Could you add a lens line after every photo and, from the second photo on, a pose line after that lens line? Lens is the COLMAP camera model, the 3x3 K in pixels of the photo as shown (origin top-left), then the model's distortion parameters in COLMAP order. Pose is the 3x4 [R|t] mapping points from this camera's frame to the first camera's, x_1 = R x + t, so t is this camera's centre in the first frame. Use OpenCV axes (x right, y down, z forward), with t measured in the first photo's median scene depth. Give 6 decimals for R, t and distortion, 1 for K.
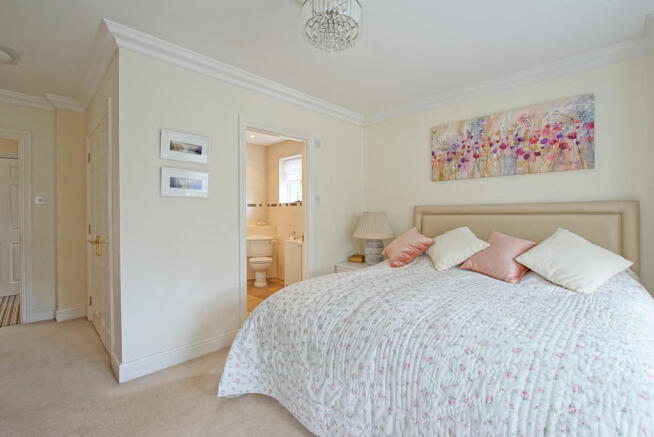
lens RADIAL K [[293.4, 0, 331.1], [0, 293.4, 216.2], [0, 0, 1]] dist [-0.017701, 0.000159]
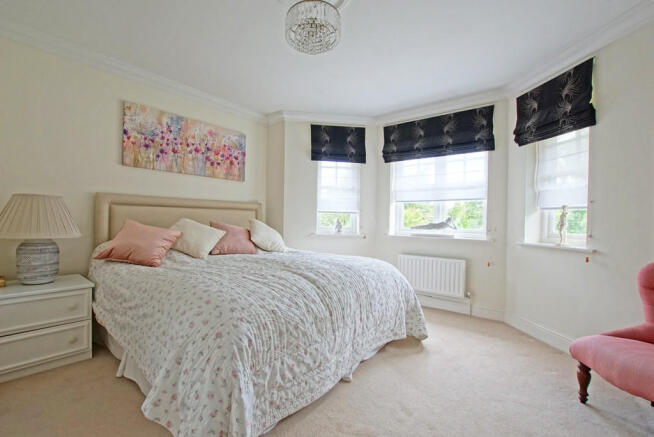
lens RADIAL K [[293.4, 0, 330.8], [0, 293.4, 221.7], [0, 0, 1]] dist [-0.017701, 0.000159]
pose [[-0.119439, -0.004398, 0.992832, -0.621128], [-0.009083, 0.999953, 0.003337, 0.038665], [-0.992800, -0.008619, -0.119473, 0.583136]]
